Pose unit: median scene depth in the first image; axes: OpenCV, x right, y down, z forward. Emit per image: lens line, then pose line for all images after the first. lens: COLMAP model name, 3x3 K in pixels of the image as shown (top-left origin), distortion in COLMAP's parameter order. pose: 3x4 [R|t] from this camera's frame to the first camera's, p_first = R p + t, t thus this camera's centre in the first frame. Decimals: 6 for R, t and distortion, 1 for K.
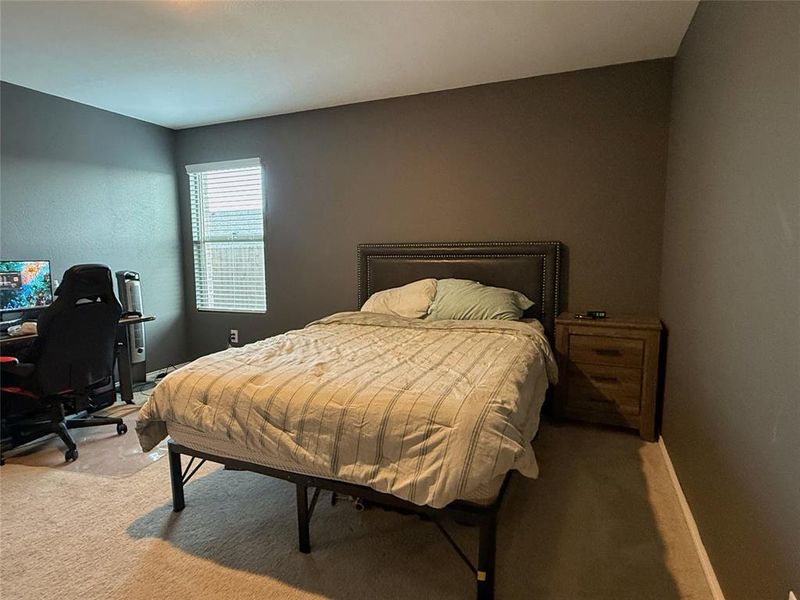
lens RADIAL K [[409.4, 0, 400.0], [0, 409.4, 300.0], [0, 0, 1]] dist [0.003966, 0.000517]
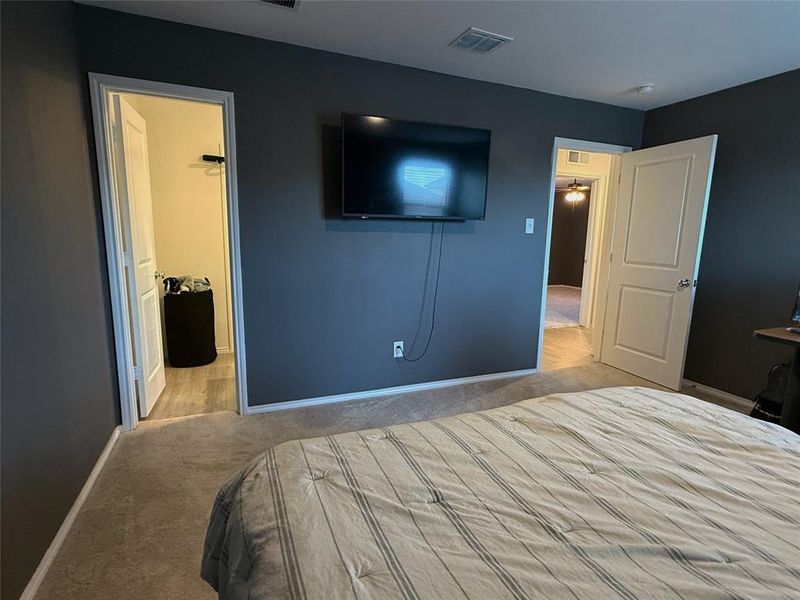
lens RADIAL K [[409.4, 0, 400.0], [0, 409.4, 300.0], [0, 0, 1]] dist [0.003966, 0.000517]
pose [[-0.678743, 0.110814, -0.725967, 0.424523], [-0.104198, 0.964016, 0.244571, -0.168697], [0.726946, 0.241645, -0.642772, 1.191125]]
